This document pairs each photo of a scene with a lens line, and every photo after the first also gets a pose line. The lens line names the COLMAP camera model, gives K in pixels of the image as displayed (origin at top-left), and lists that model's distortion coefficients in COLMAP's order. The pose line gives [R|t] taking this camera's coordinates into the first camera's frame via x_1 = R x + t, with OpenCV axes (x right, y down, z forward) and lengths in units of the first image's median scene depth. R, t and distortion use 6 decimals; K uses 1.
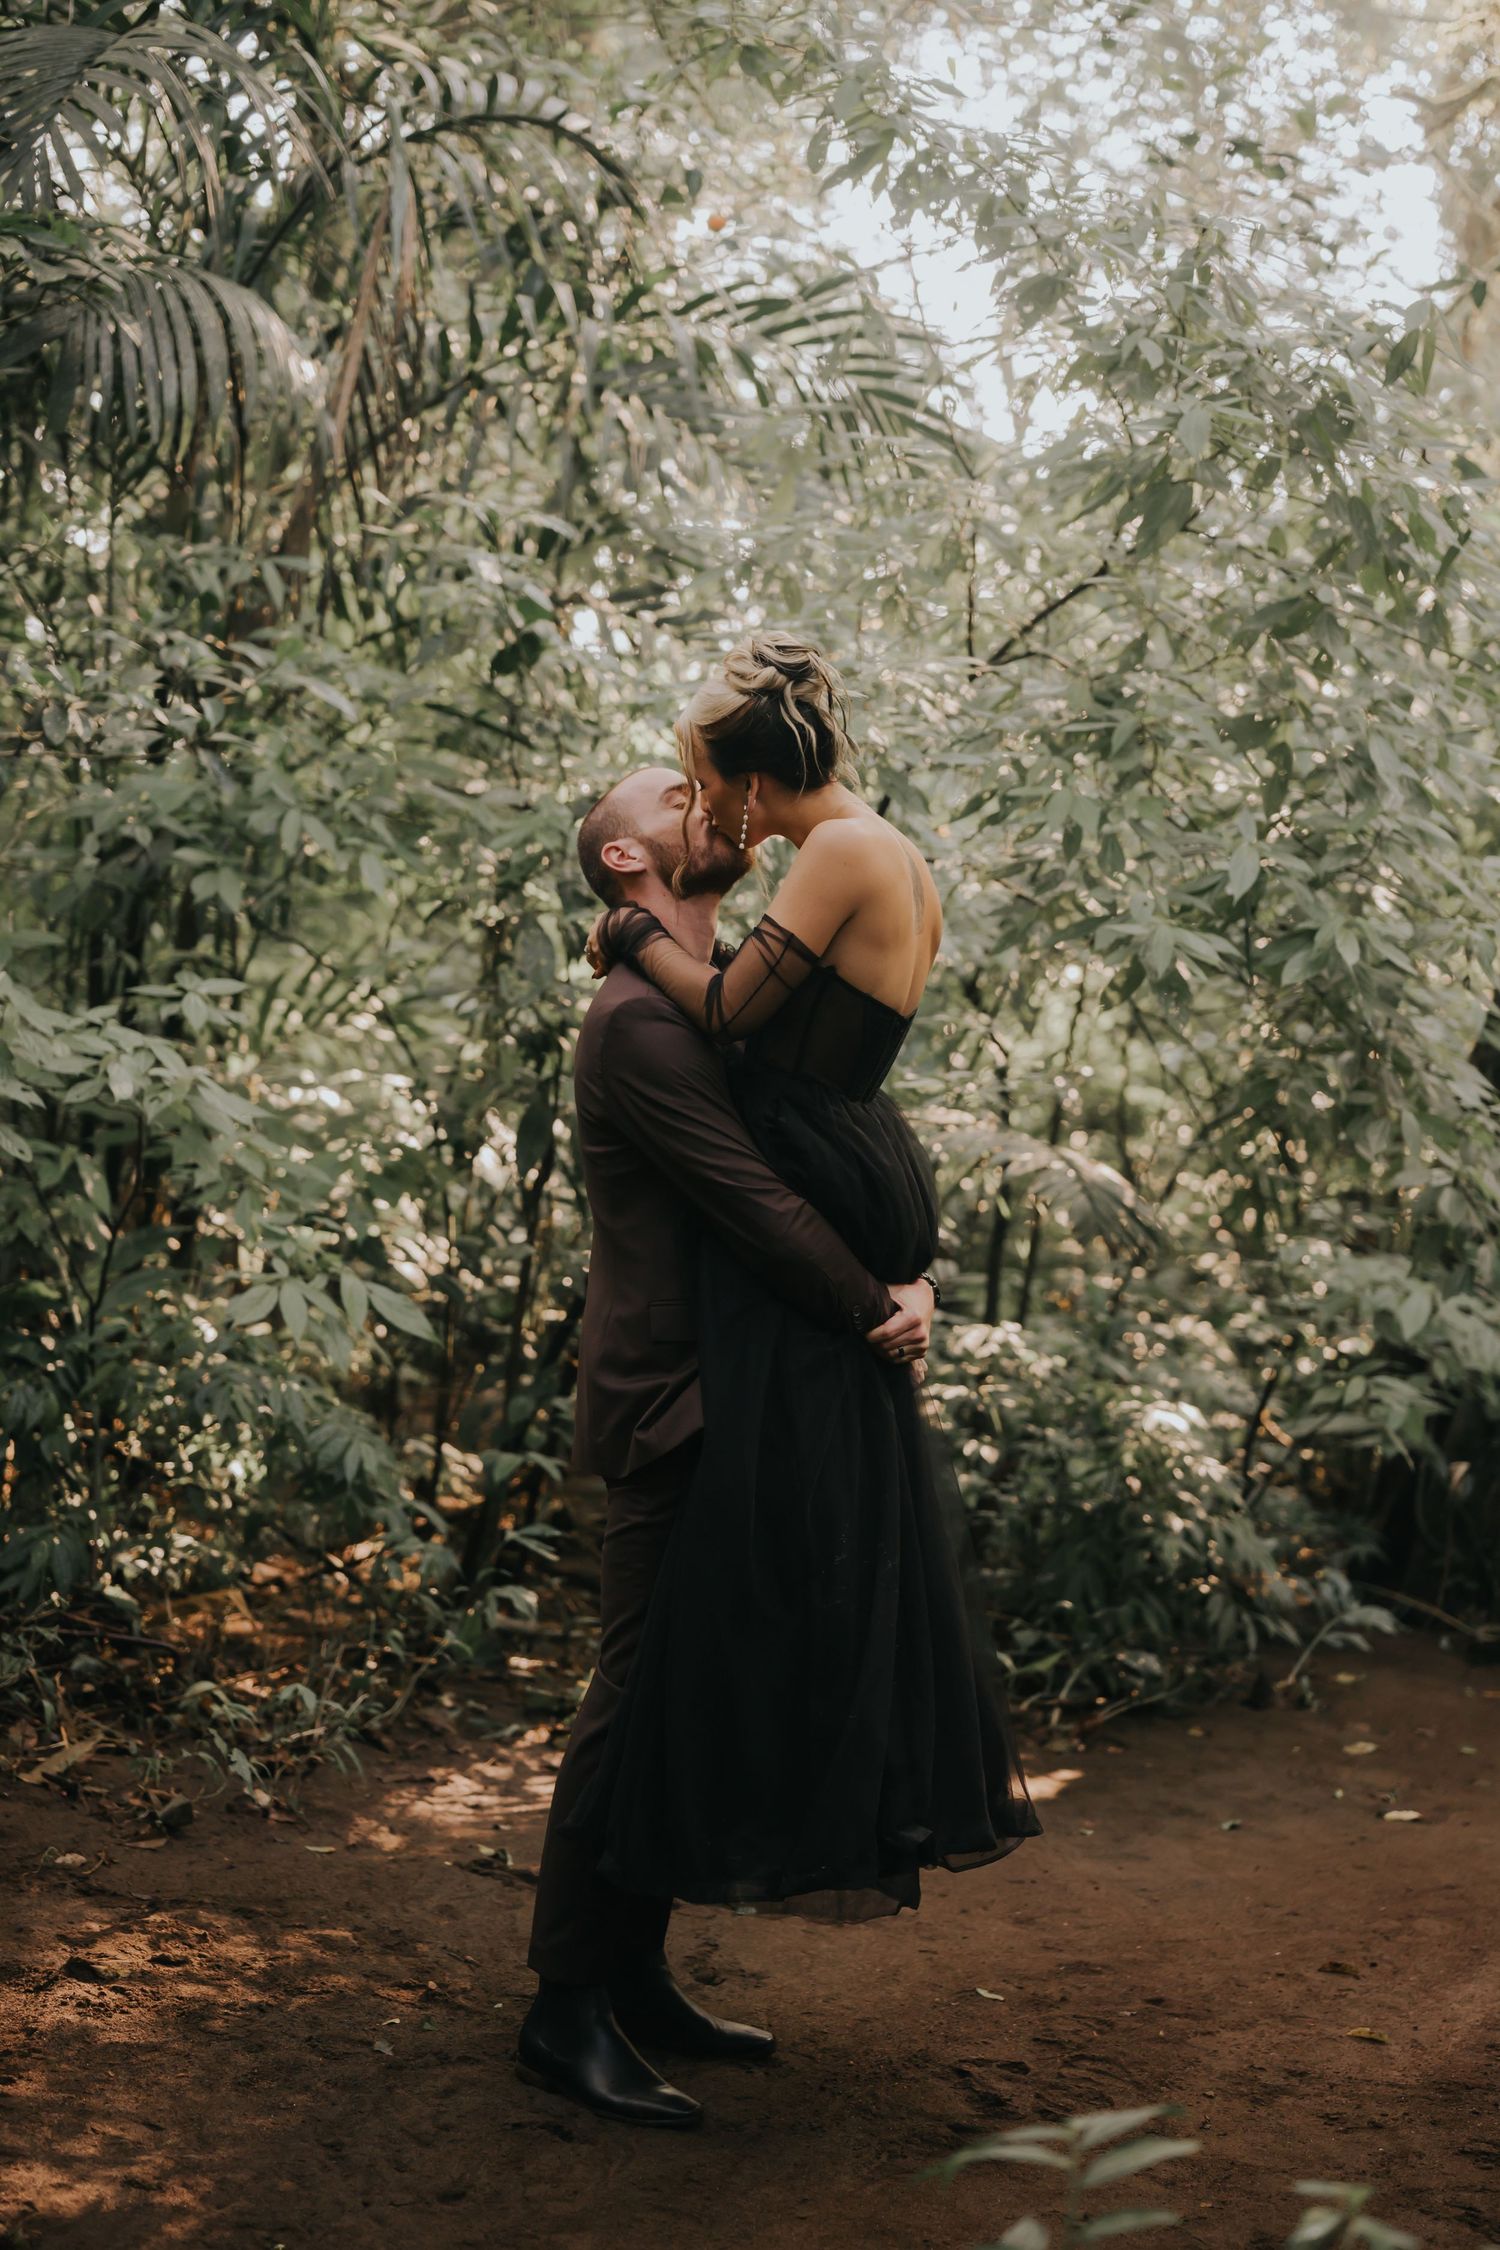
lens RADIAL K [[3418.7, 0, 746.8], [0, 3418.7, 1136.8], [0, 0, 1]] dist [0.002897, 0.000000]
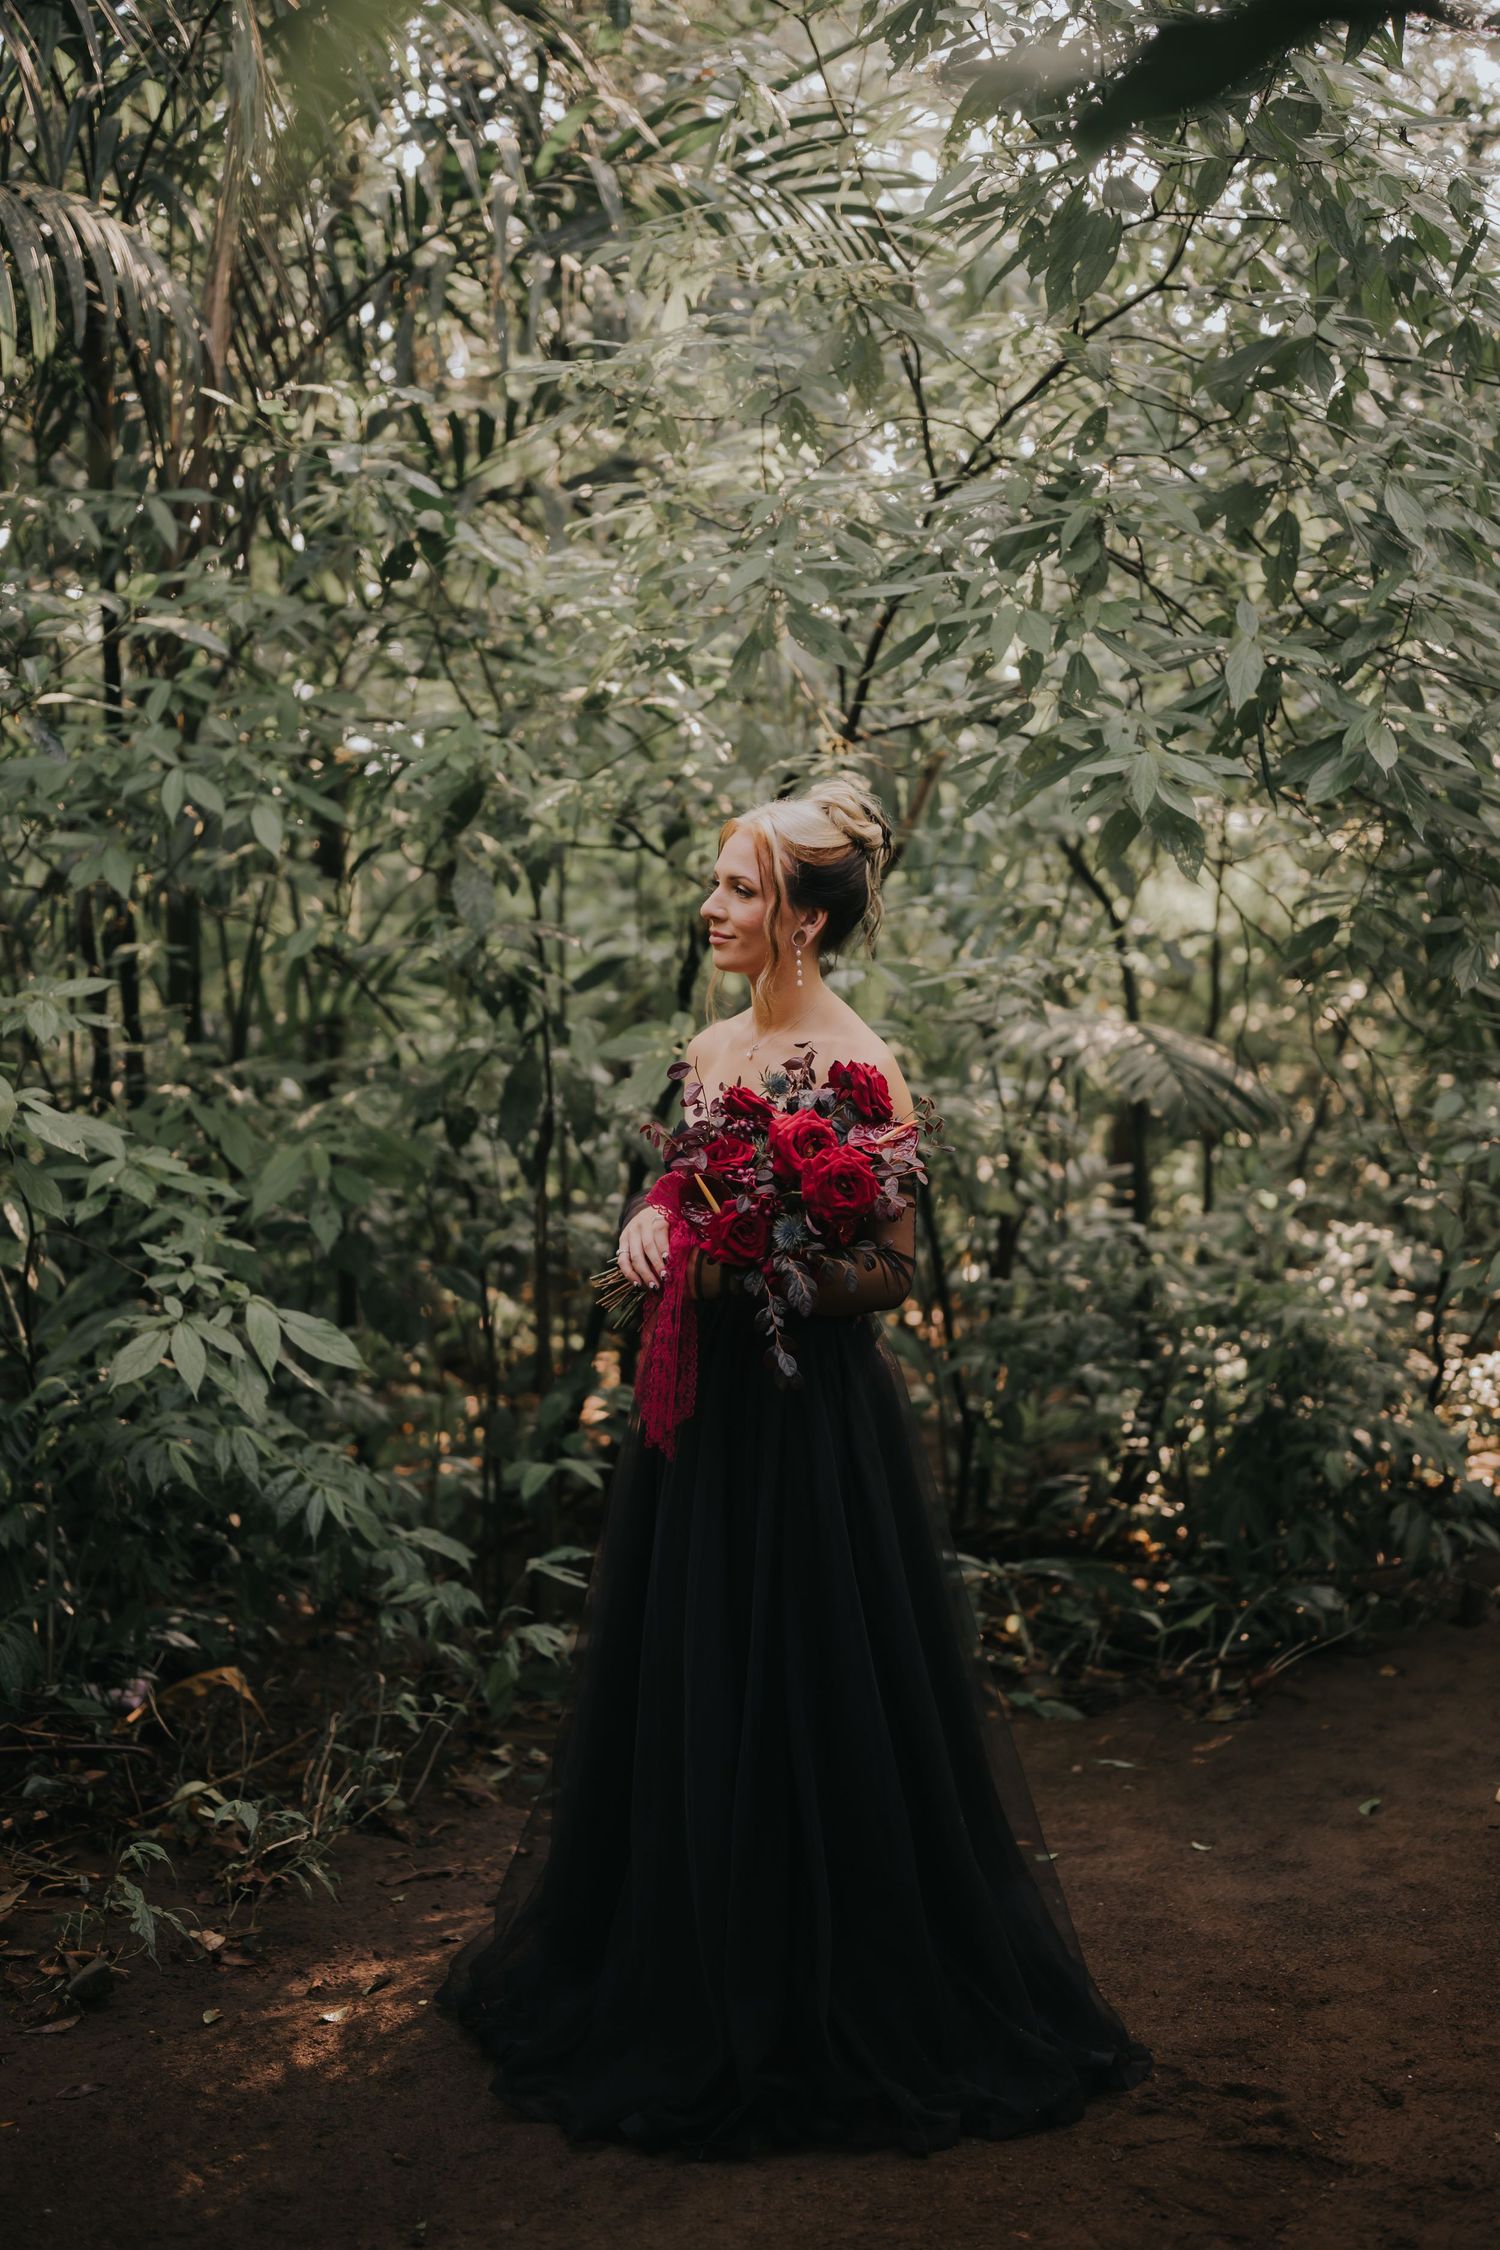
lens RADIAL K [[3418.7, 0, 664.7], [0, 3418.7, 1112.6], [0, 0, 1]] dist [0.002897, 0.000000]
pose [[0.986115, -0.136401, -0.094721, 0.067251], [0.138084, 0.990355, 0.011411, -0.002049], [0.092251, -0.024332, 0.995438, 0.159799]]
